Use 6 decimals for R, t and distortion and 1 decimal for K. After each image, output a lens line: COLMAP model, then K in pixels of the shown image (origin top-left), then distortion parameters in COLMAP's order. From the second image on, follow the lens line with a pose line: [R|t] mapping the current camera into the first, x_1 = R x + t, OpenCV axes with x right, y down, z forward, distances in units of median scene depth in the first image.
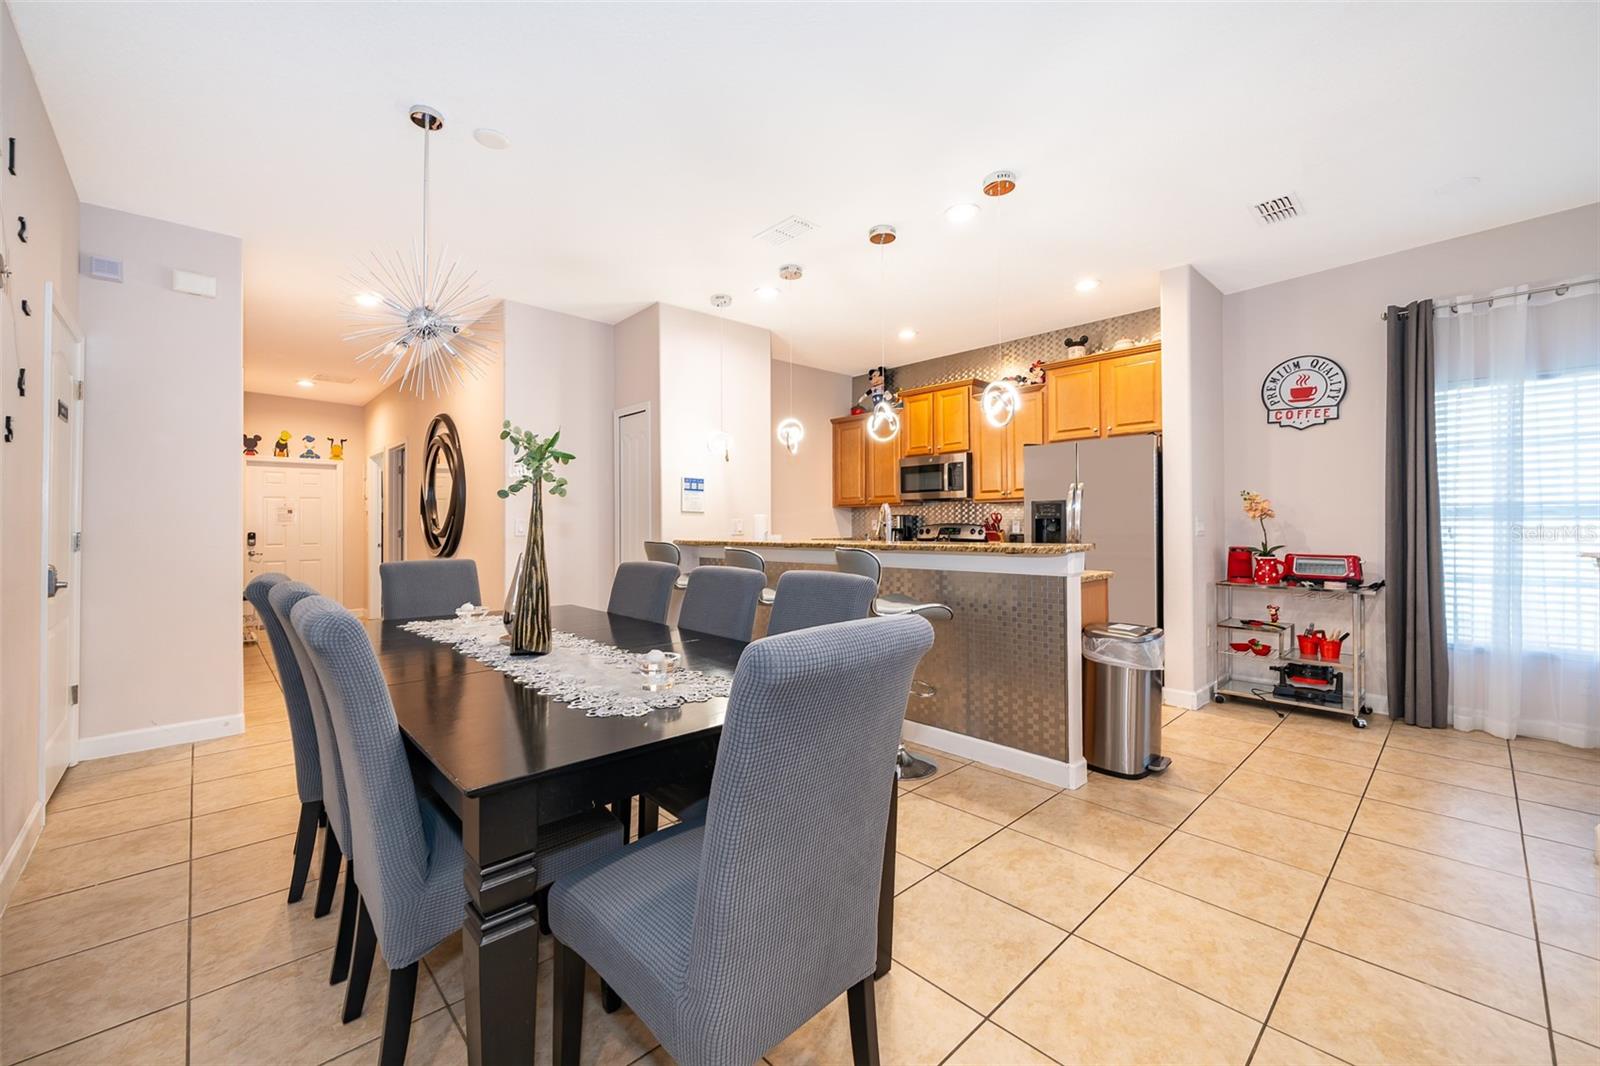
lens RADIAL K [[649.4, 0, 806.4], [0, 649.4, 522.7], [0, 0, 1]] dist [-0.004463, 0.000250]
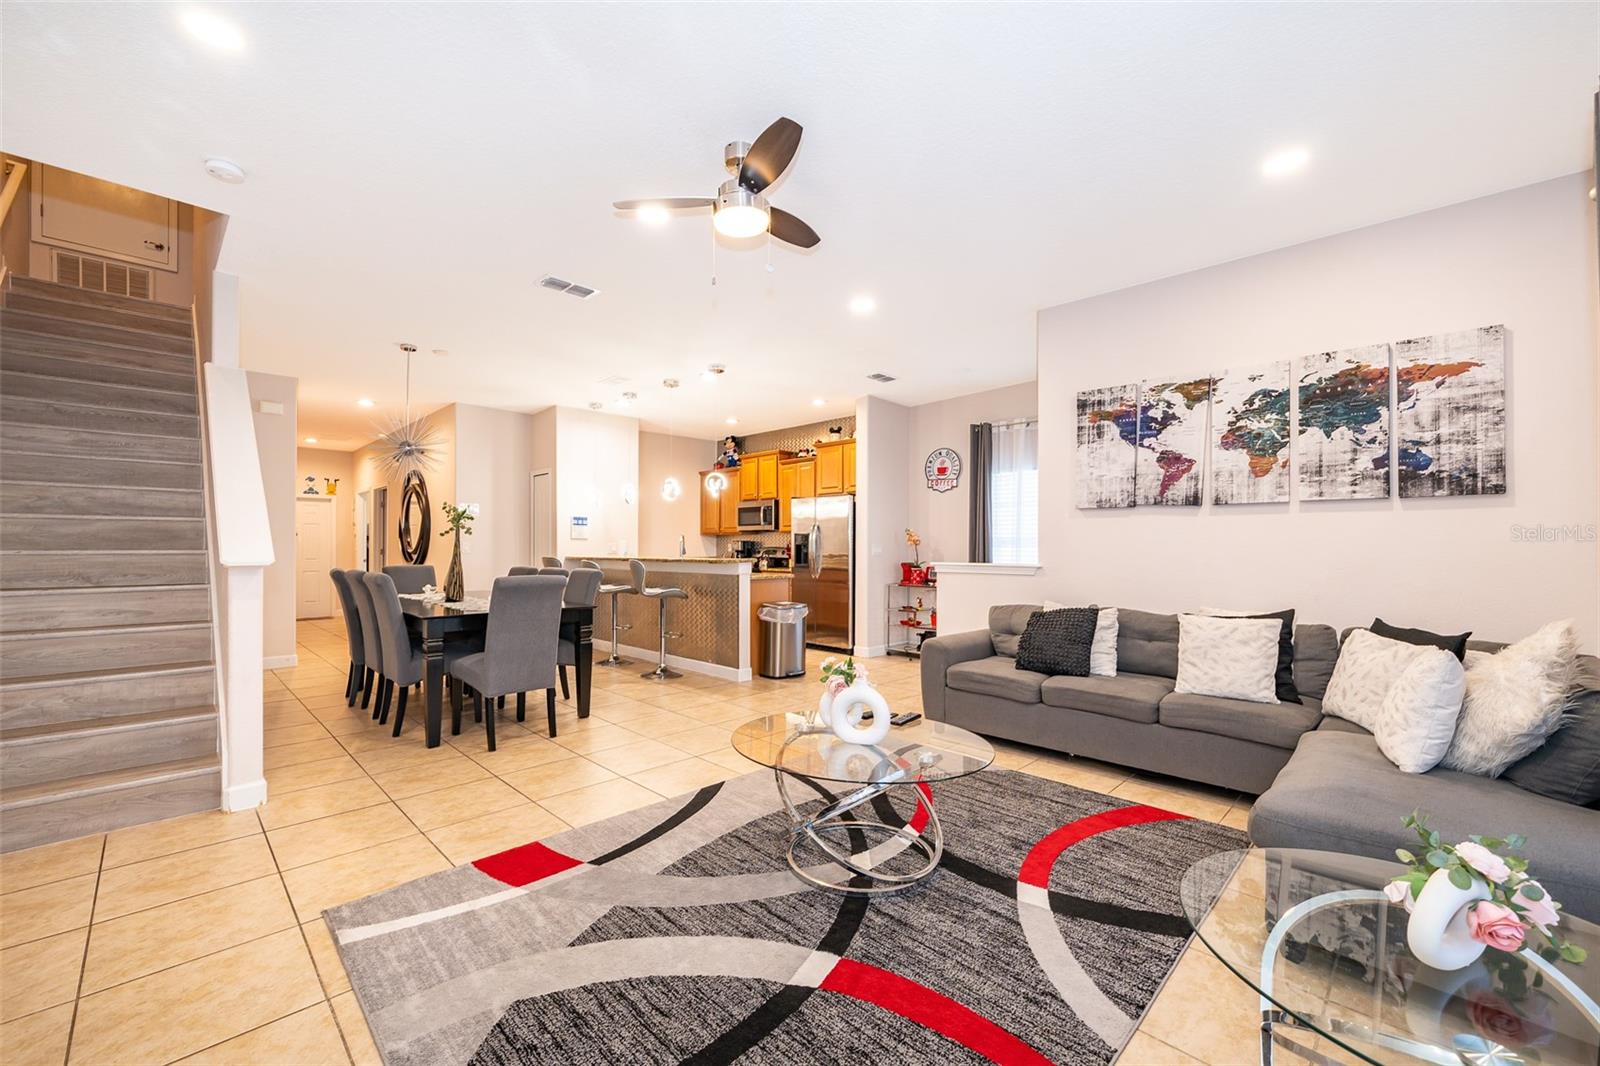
lens RADIAL K [[649.4, 0, 809.5], [0, 649.4, 547.4], [0, 0, 1]] dist [-0.004463, 0.000250]
pose [[0.999239, 0.006574, 0.038448, 0.317739], [-0.006747, 0.999968, 0.004380, -0.006158], [-0.038418, -0.004636, 0.999251, -0.577775]]
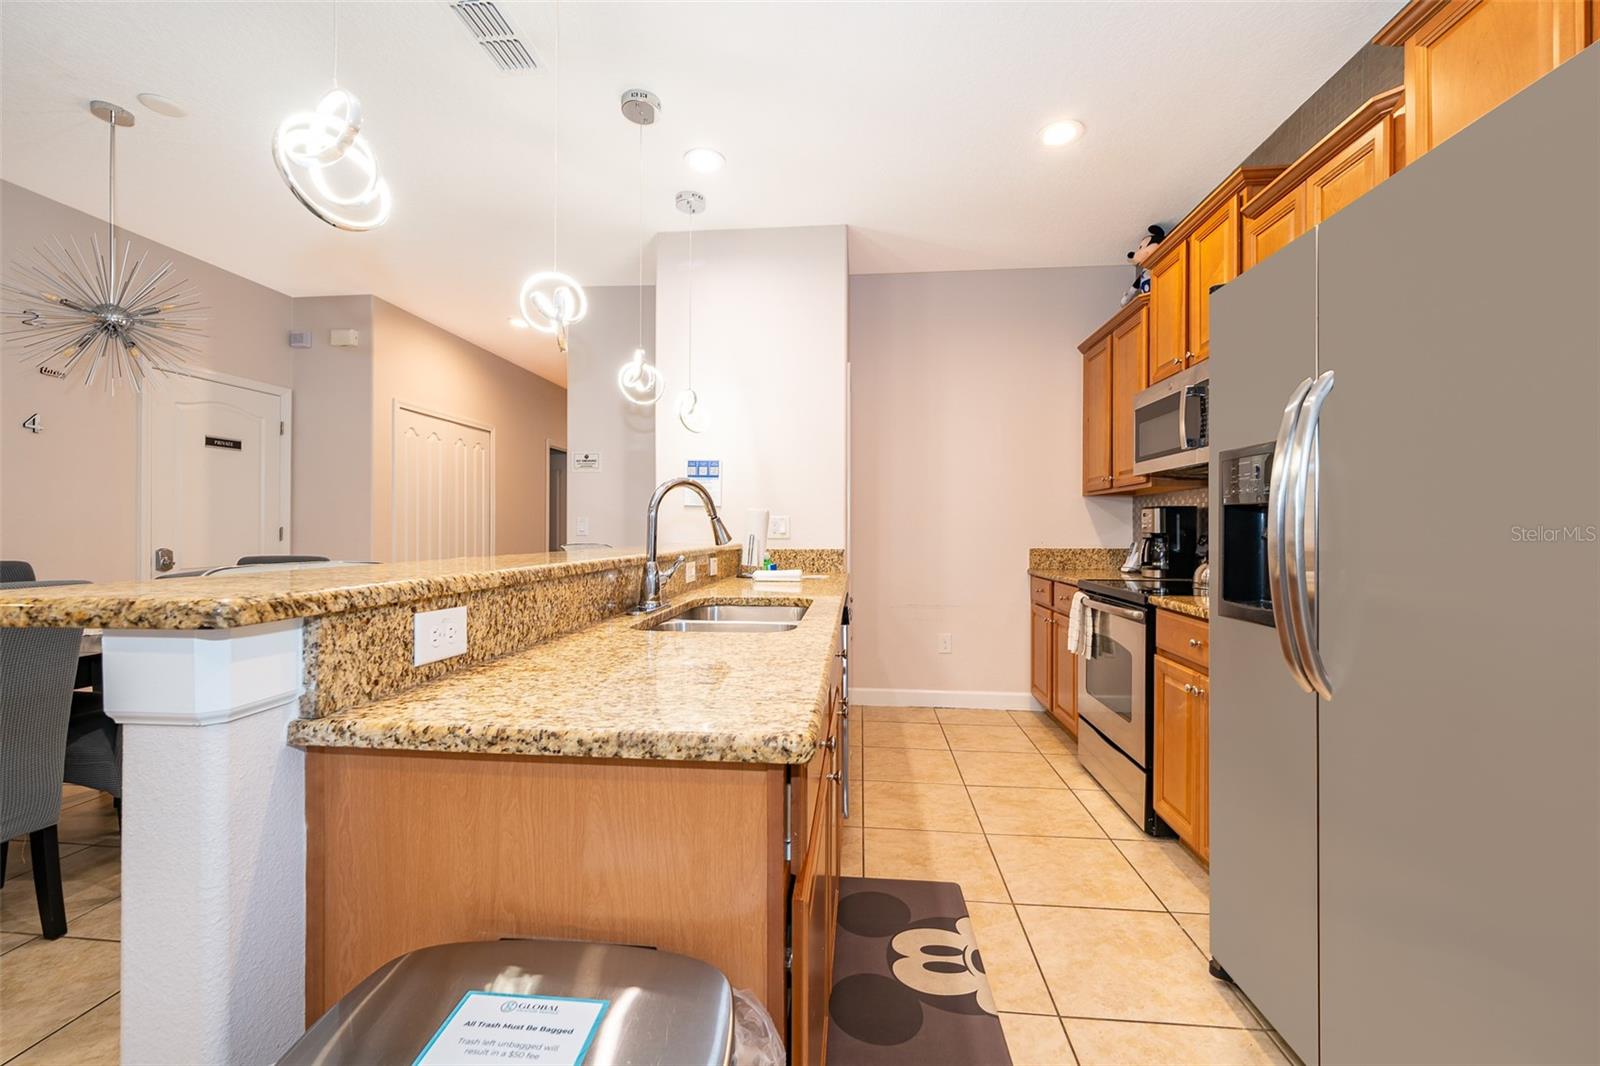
lens RADIAL K [[649.4, 0, 800.2], [0, 649.4, 530.8], [0, 0, 1]] dist [-0.004463, 0.000250]
pose [[0.654485, 0.004230, -0.756063, 0.455150], [-0.003490, 0.999991, 0.002573, 0.009120], [0.756067, 0.000954, 0.654493, 0.598471]]
